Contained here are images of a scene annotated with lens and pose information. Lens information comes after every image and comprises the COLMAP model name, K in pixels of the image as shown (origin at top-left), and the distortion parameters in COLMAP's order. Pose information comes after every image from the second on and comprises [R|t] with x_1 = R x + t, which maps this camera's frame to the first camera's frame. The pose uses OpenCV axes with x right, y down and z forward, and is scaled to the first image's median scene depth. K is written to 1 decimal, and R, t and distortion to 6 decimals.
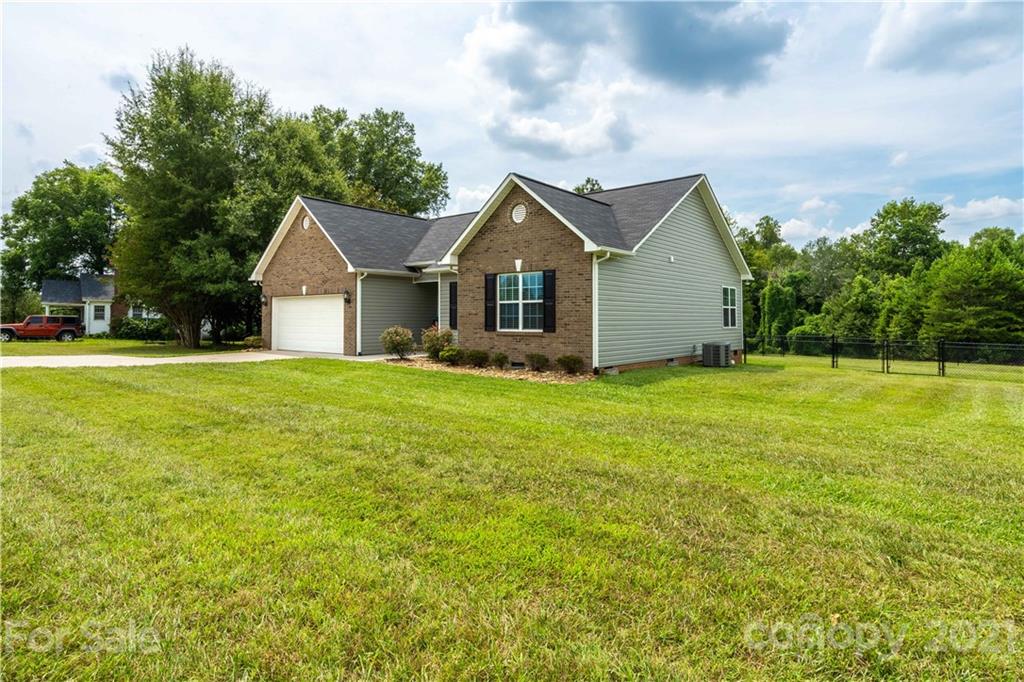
lens RADIAL K [[566.0, 0, 512.5], [0, 566.0, 307.2], [0, 0, 1]] dist [-0.001405, -0.000416]
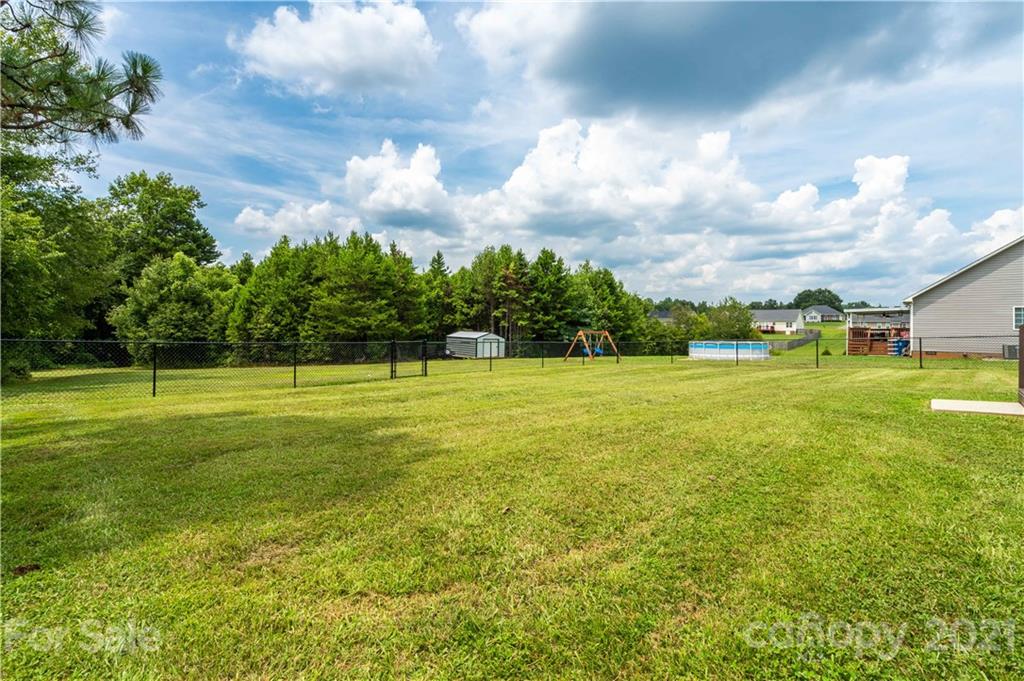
lens RADIAL K [[475.1, 0, 510.4], [0, 475.1, 333.2], [0, 0, 1]] dist [-0.001676, 0.000359]
pose [[0.078198, -0.010722, 0.996880, 0.029545], [-0.030731, 0.999441, 0.013160, 0.020867], [-0.996464, -0.031664, 0.077825, 0.416321]]
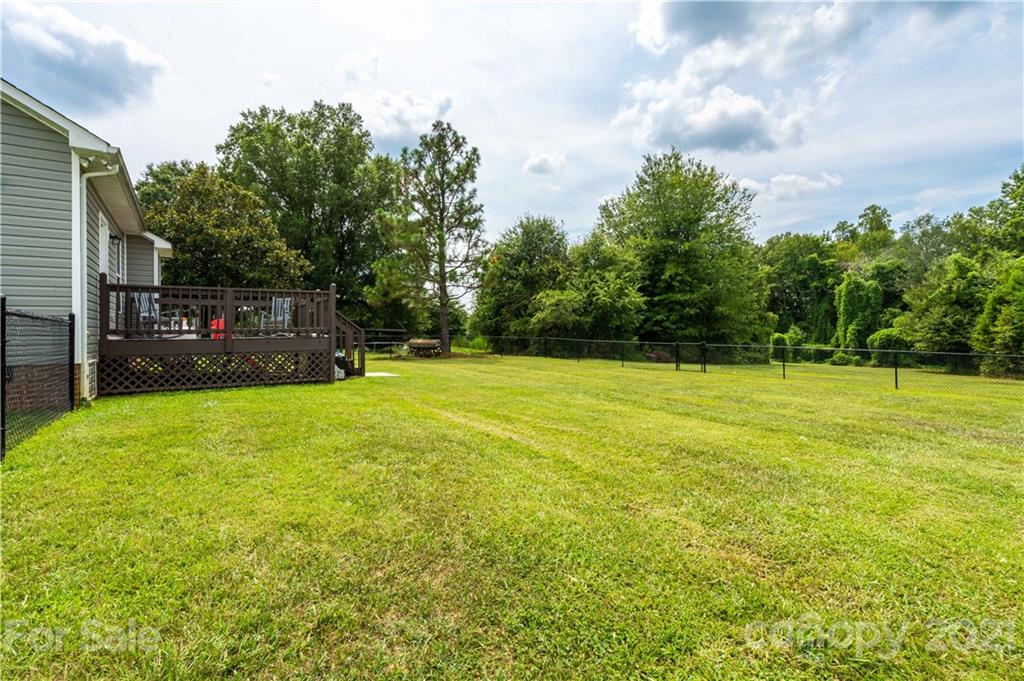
lens RADIAL K [[475.1, 0, 510.4], [0, 475.1, 333.2], [0, 0, 1]] dist [-0.001676, 0.000359]
pose [[0.957070, -0.008199, -0.289740, 0.202379], [0.015672, 0.999601, 0.023481, 0.015770], [0.289432, -0.027014, 0.956817, 0.219248]]
